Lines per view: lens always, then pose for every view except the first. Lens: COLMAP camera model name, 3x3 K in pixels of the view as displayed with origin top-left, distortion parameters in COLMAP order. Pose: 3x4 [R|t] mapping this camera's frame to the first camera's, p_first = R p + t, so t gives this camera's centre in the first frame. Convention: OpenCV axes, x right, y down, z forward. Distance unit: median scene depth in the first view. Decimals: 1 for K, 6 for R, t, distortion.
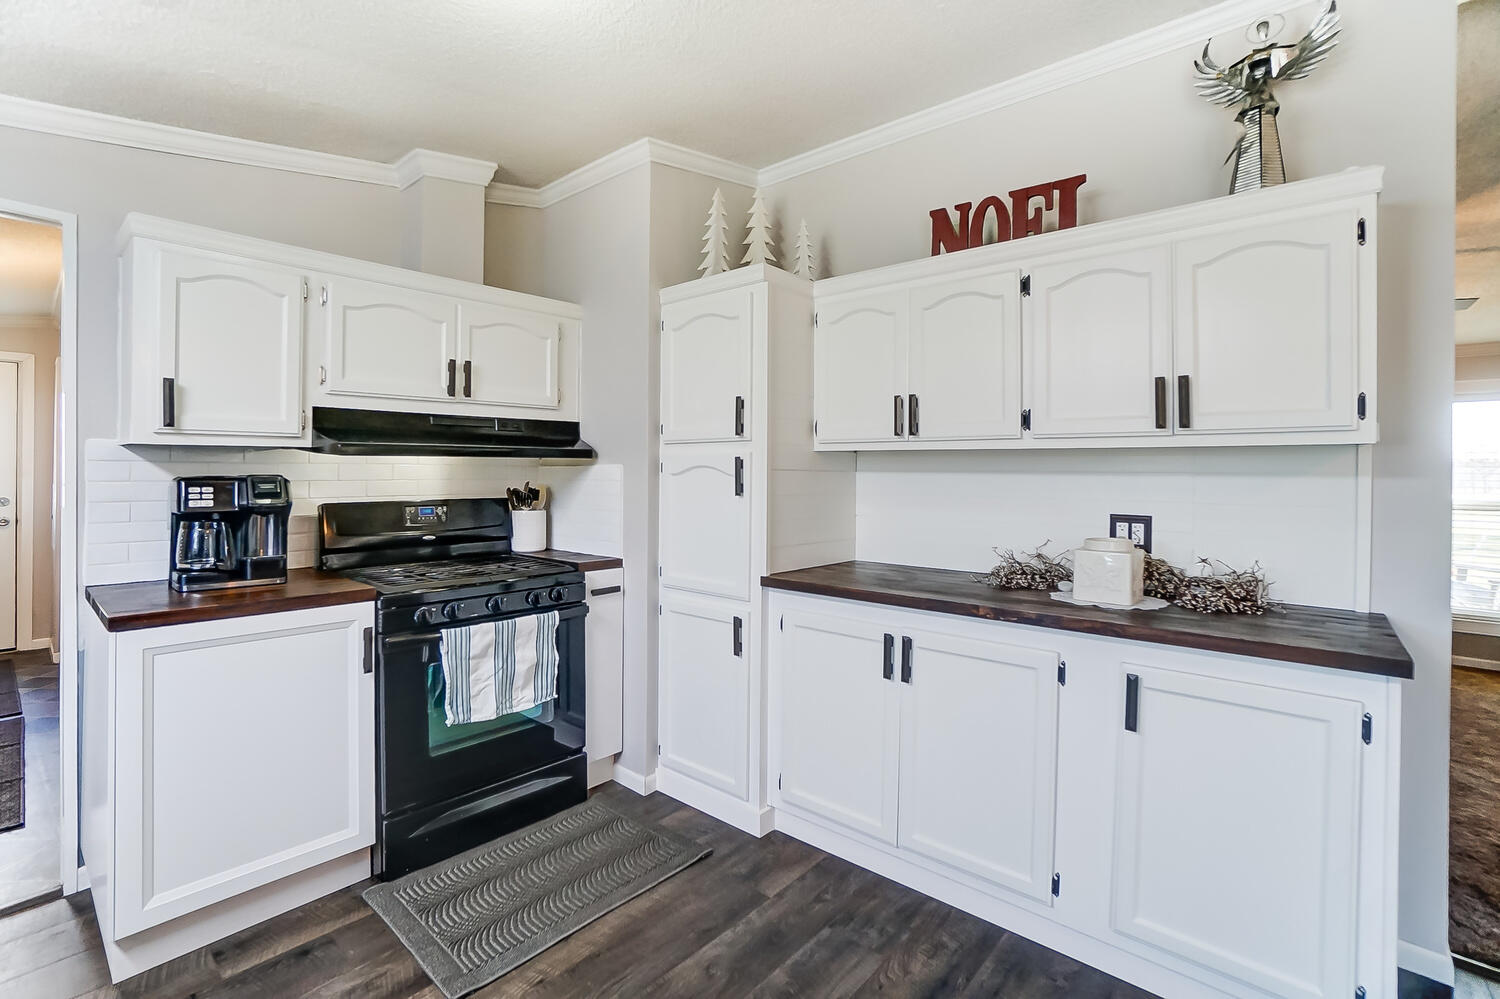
lens RADIAL K [[701.3, 0, 752.9], [0, 701.3, 466.5], [0, 0, 1]] dist [-0.024781, 0.000839]
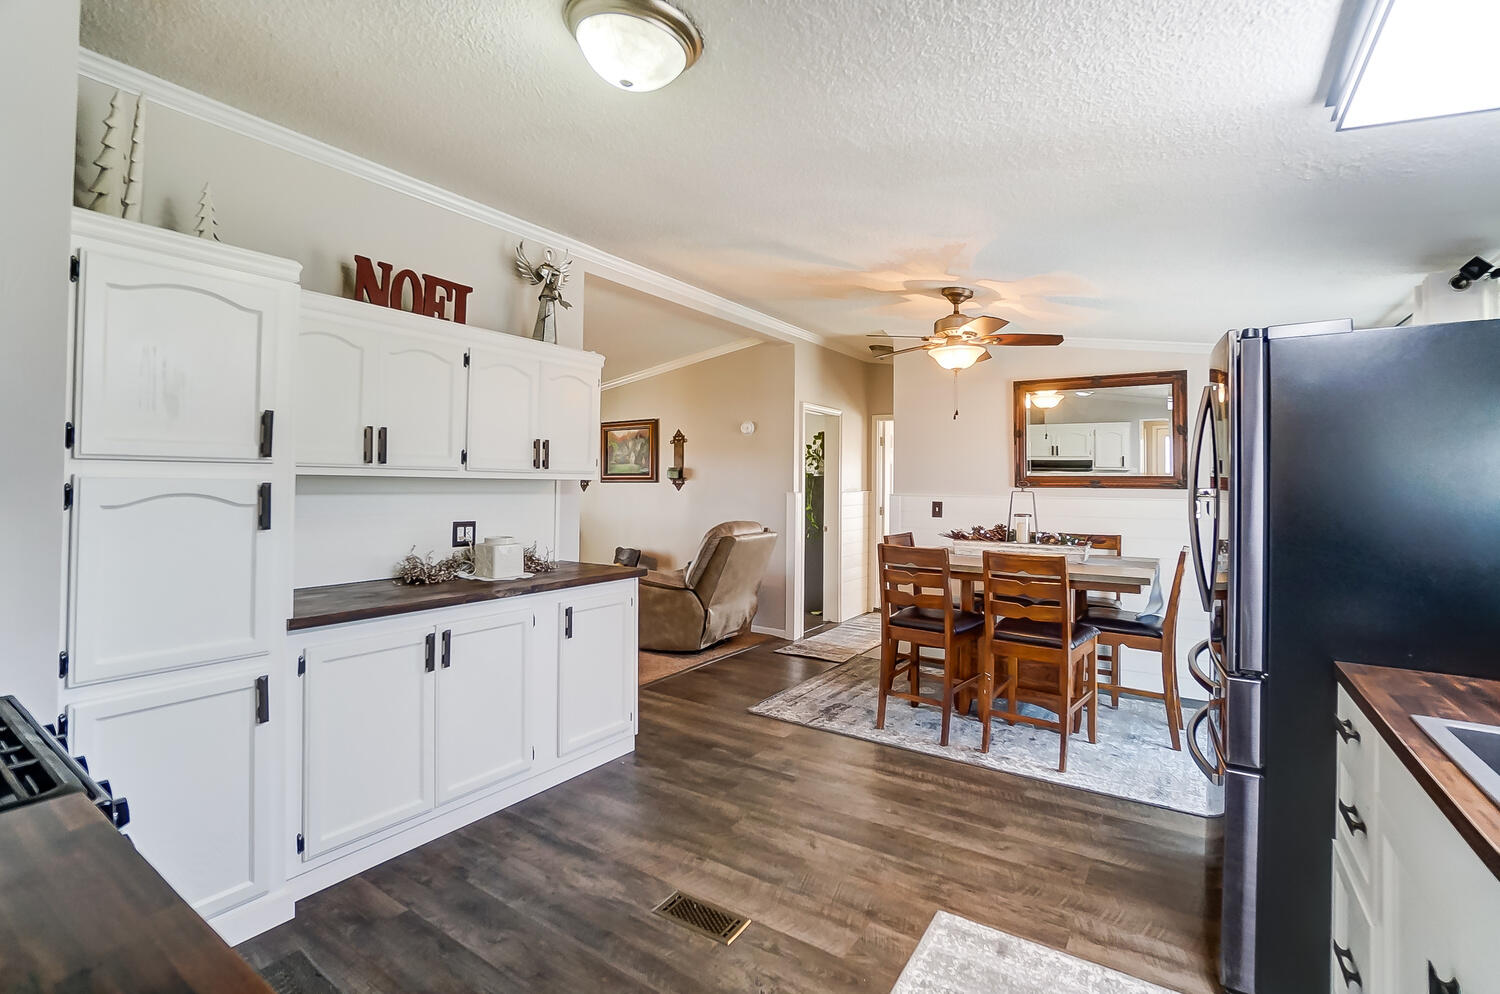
lens RADIAL K [[663.1, 0, 742.1], [0, 663.1, 477.0], [0, 0, 1]] dist [-0.001359, -0.000174]
pose [[-0.112512, 0.002430, 0.993647, -0.945144], [-0.013710, 0.999898, -0.003998, -0.028152], [-0.993556, -0.014072, -0.112467, 0.580923]]
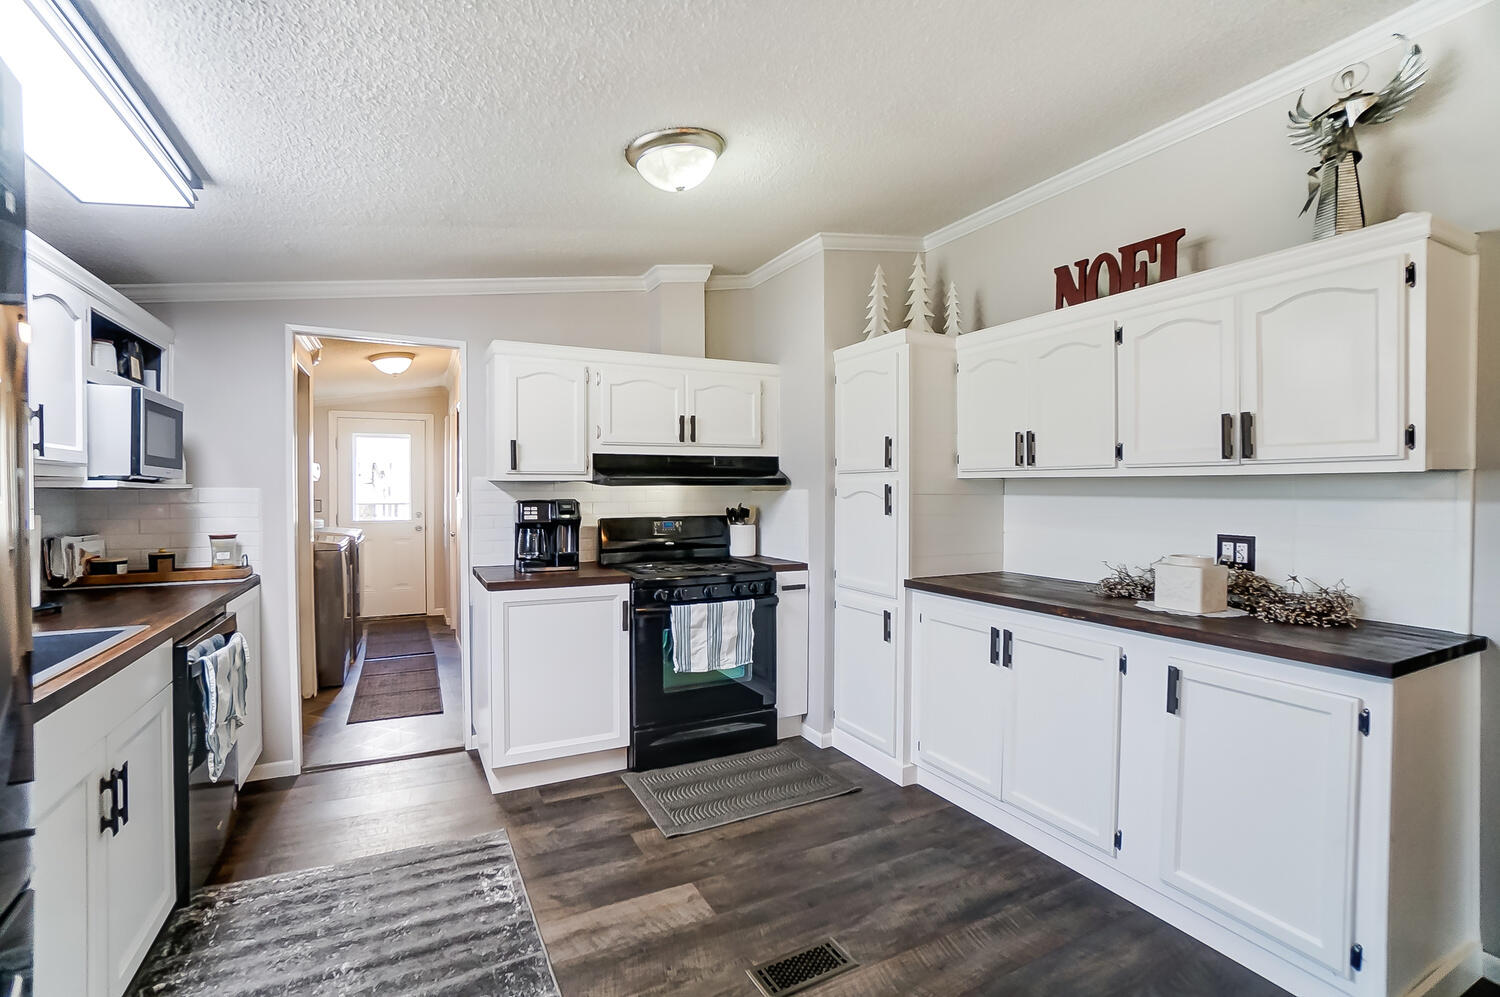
lens RADIAL K [[717.9, 0, 770.8], [0, 717.9, 497.4], [0, 0, 1]] dist [-0.000895, 0.000100]
pose [[0.938076, -0.000614, -0.346428, 0.252840], [0.006585, 0.999849, 0.016058, -0.013277], [0.346366, -0.017344, 0.937939, -0.310469]]
